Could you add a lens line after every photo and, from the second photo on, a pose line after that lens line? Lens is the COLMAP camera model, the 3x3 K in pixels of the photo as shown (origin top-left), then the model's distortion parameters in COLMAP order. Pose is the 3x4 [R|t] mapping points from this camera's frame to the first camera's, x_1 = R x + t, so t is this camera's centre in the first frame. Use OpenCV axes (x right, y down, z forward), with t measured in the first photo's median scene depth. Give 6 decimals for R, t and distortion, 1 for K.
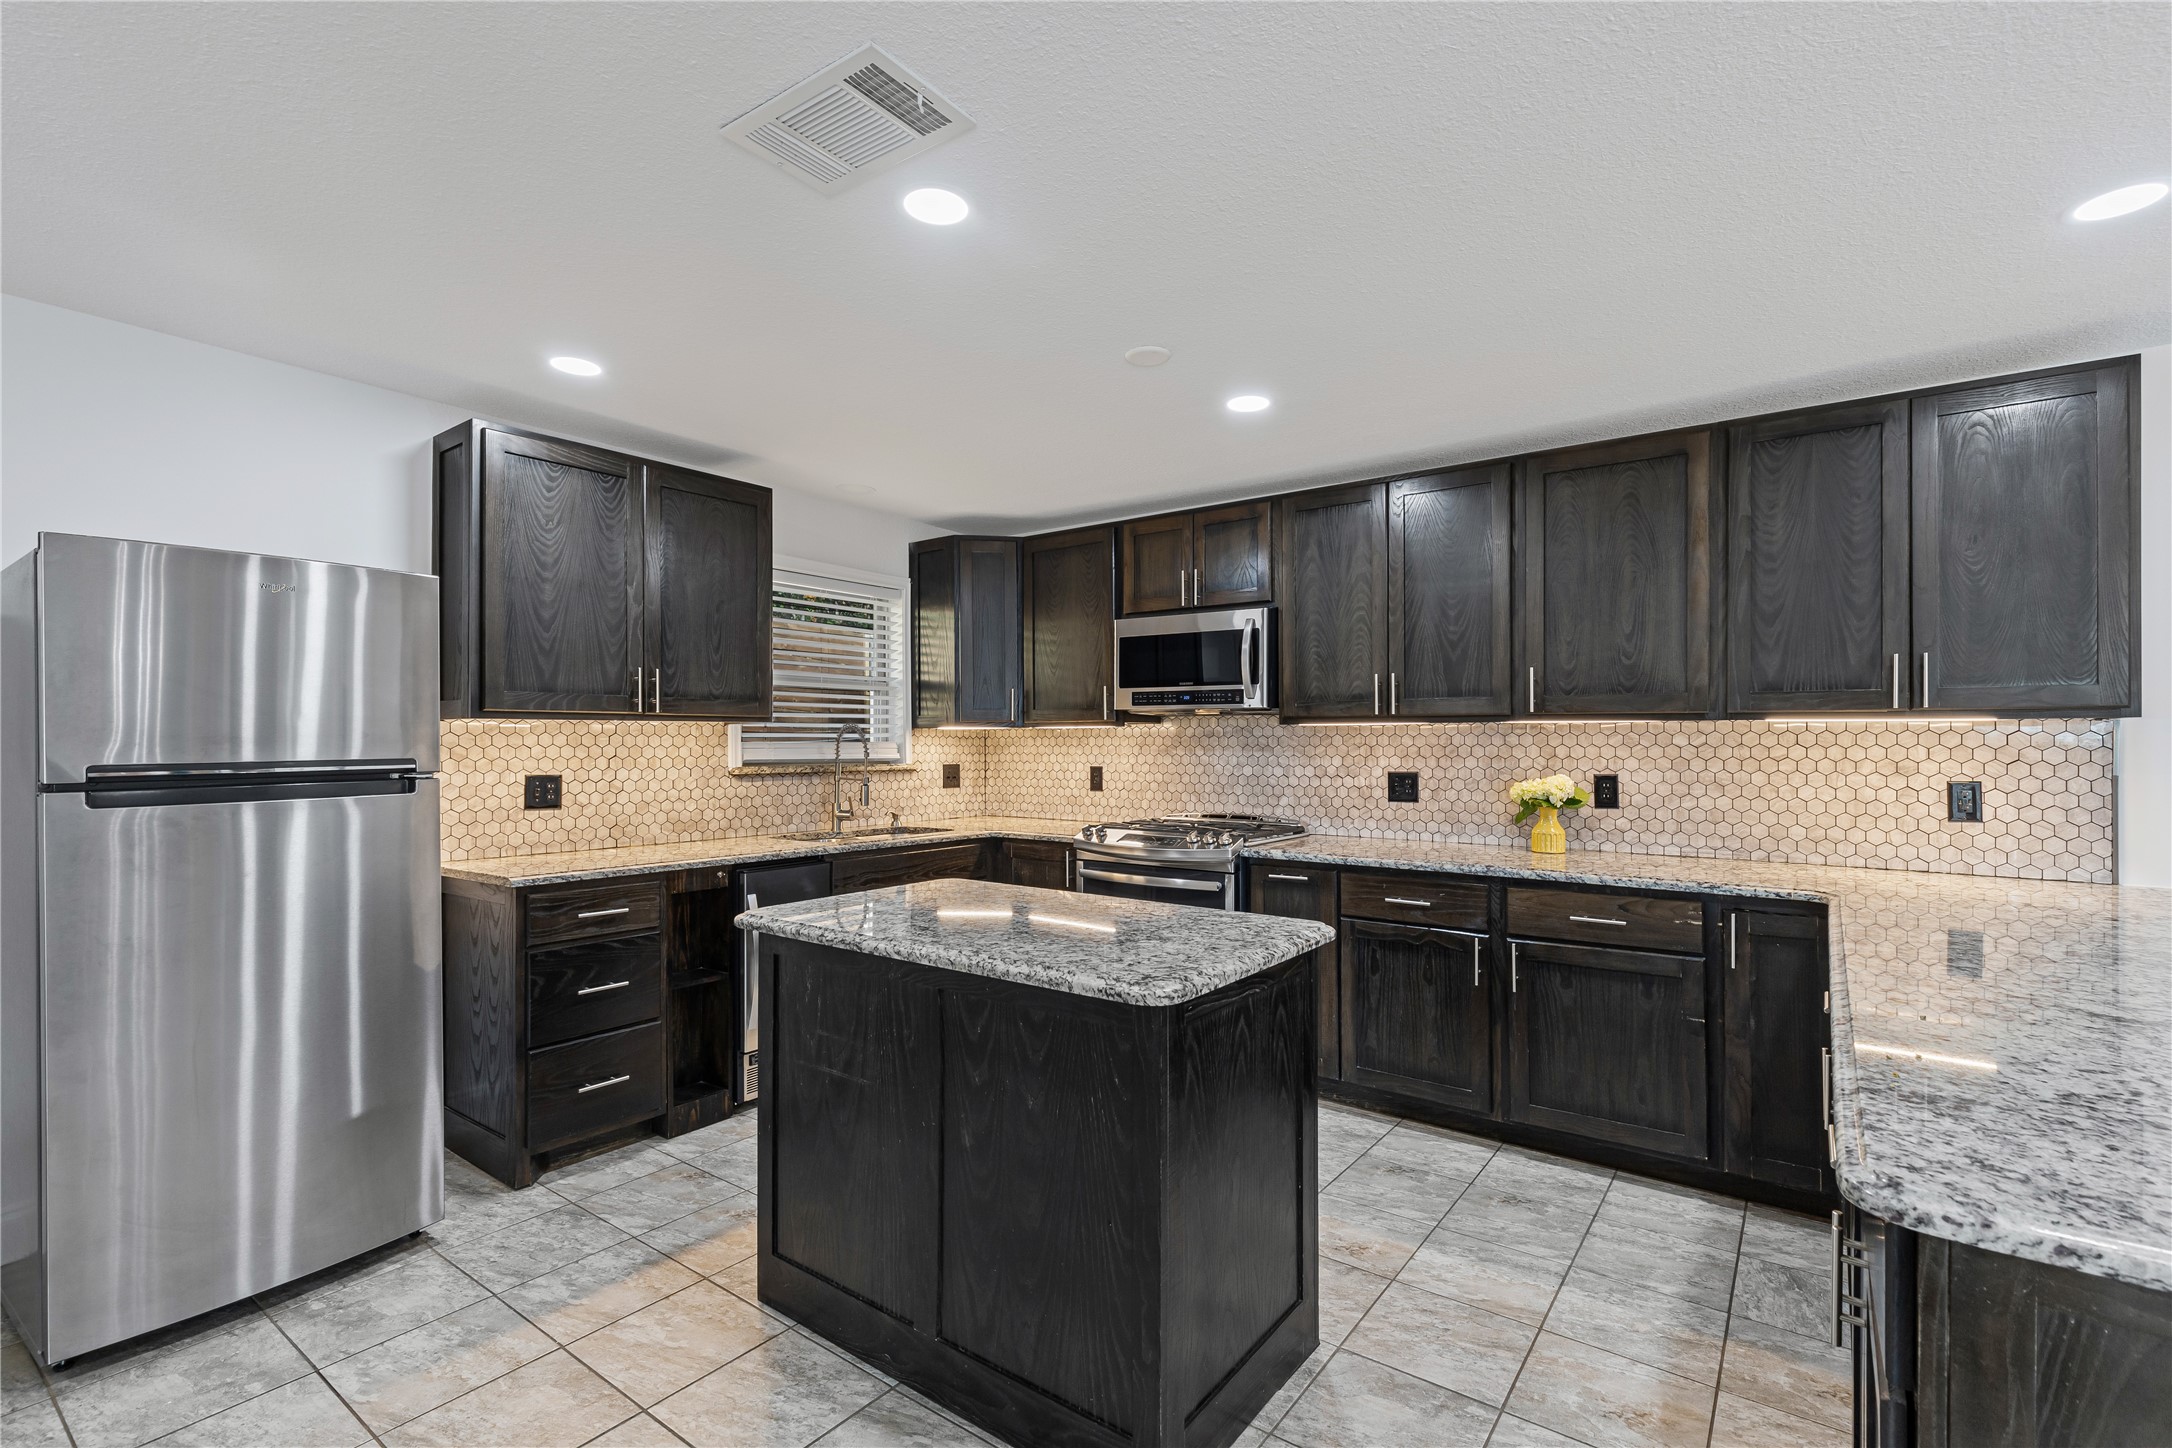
lens RADIAL K [[978.1, 0, 1105.8], [0, 978.1, 730.7], [0, 0, 1]] dist [0.009561, -0.000668]
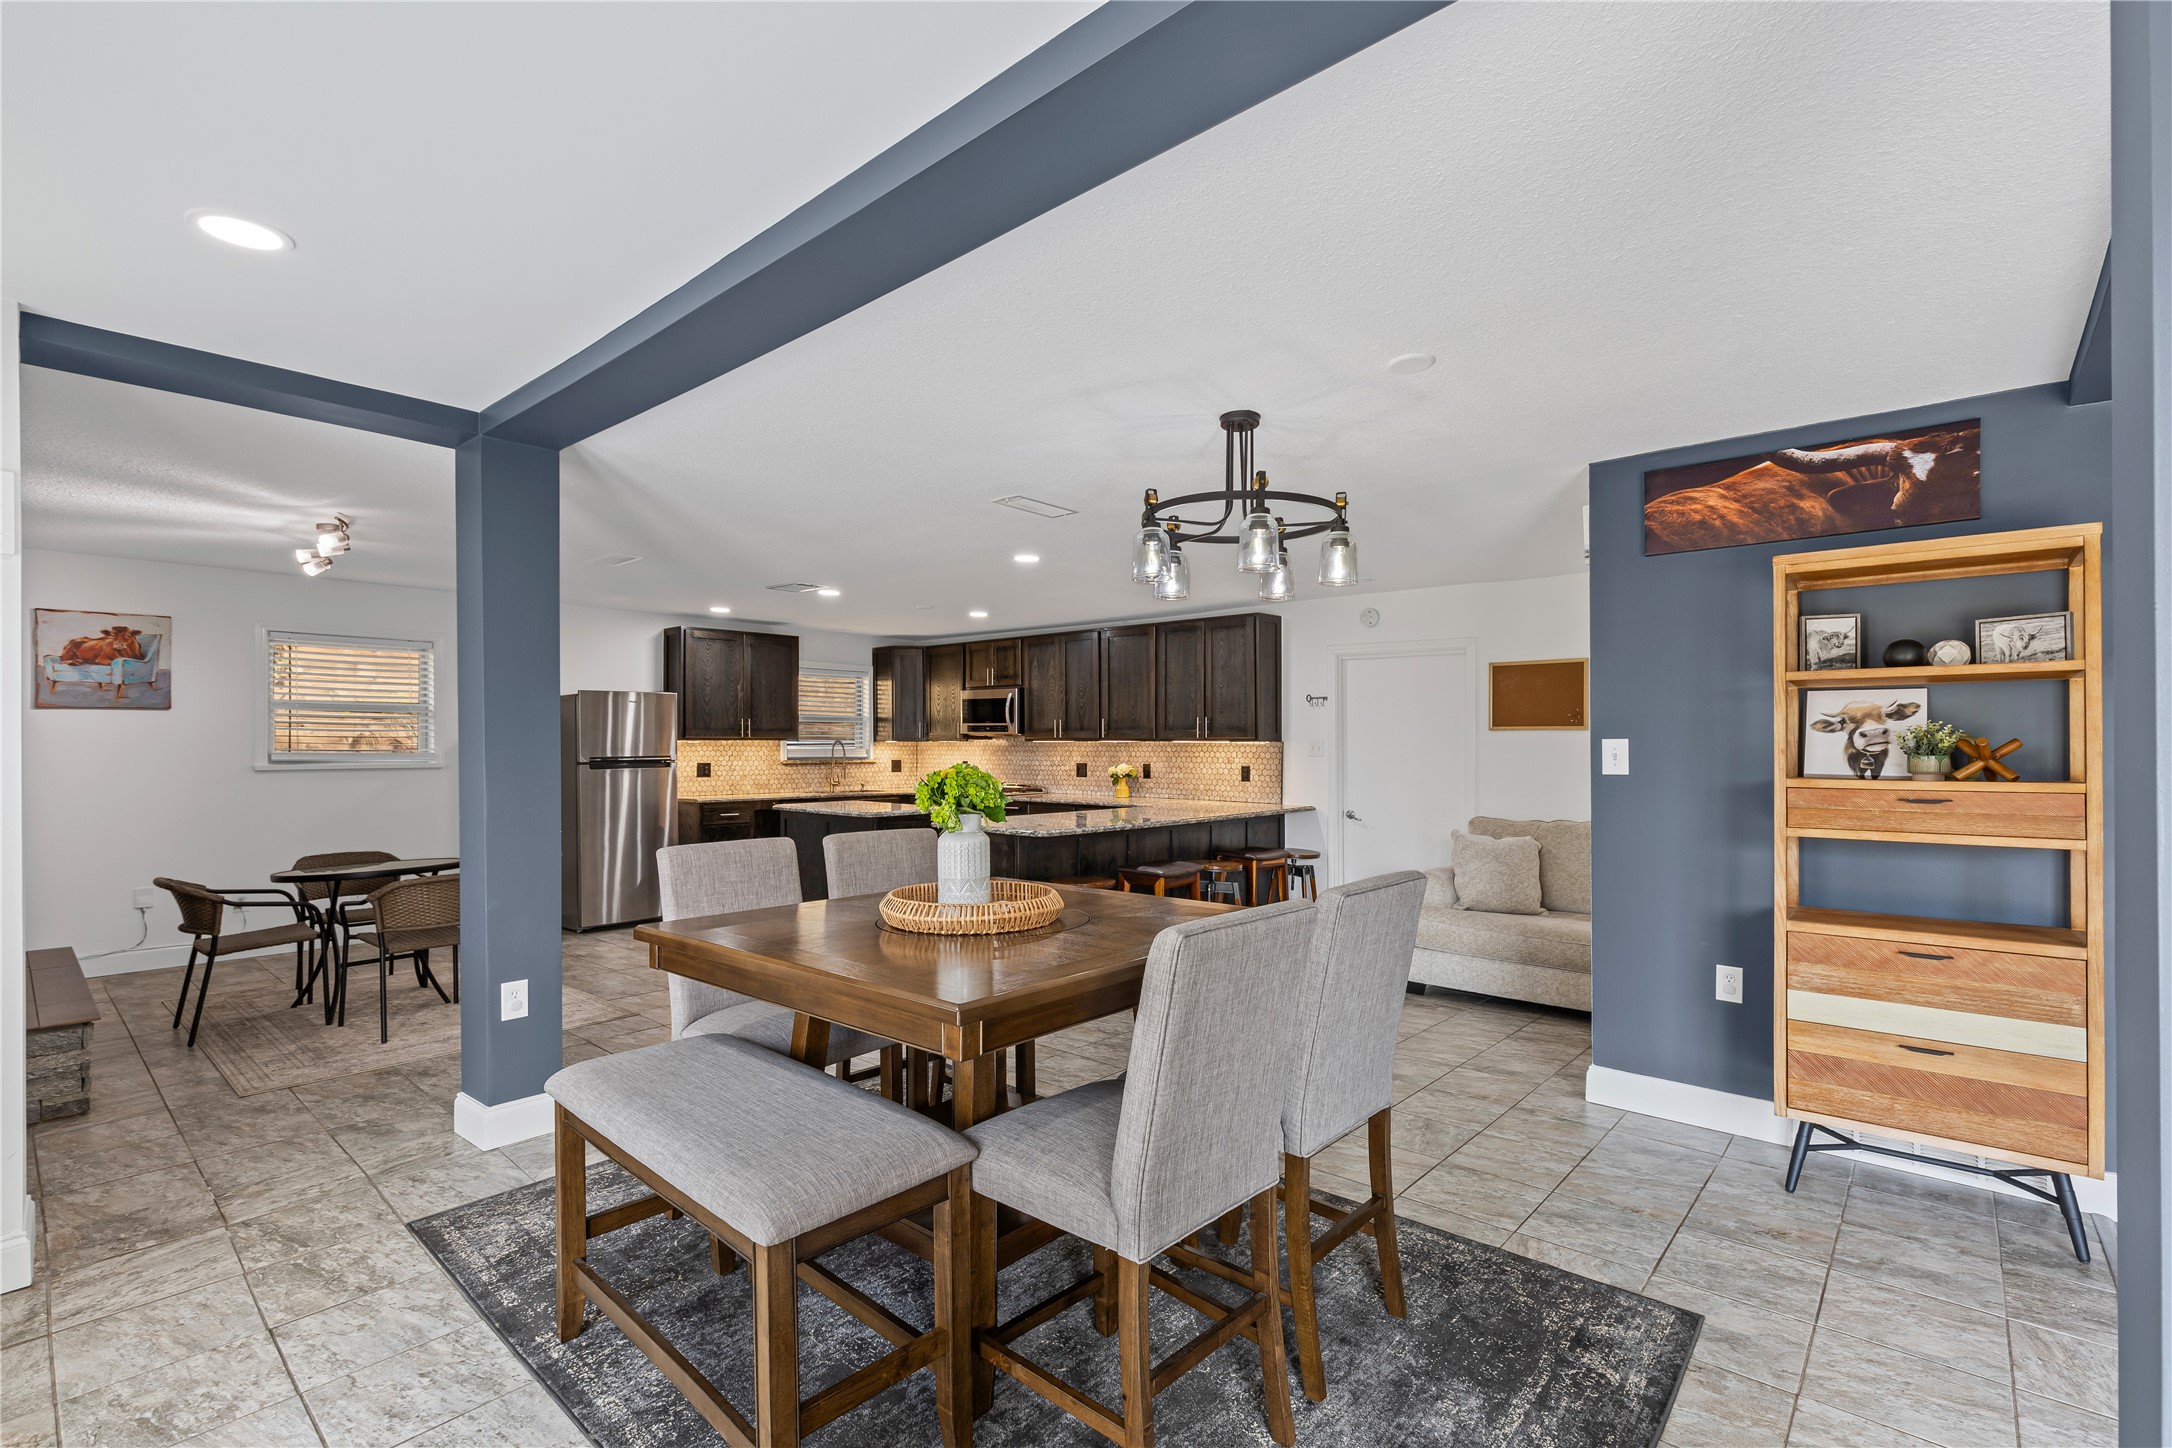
lens RADIAL K [[978.3, 0, 1101.0], [0, 978.3, 740.7], [0, 0, 1]] dist [0.002772, -0.000094]
pose [[0.996291, 0.000365, -0.086044, 0.593103], [0.000331, 0.999967, 0.008084, -0.027747], [0.086044, -0.008083, 0.996259, -1.284970]]
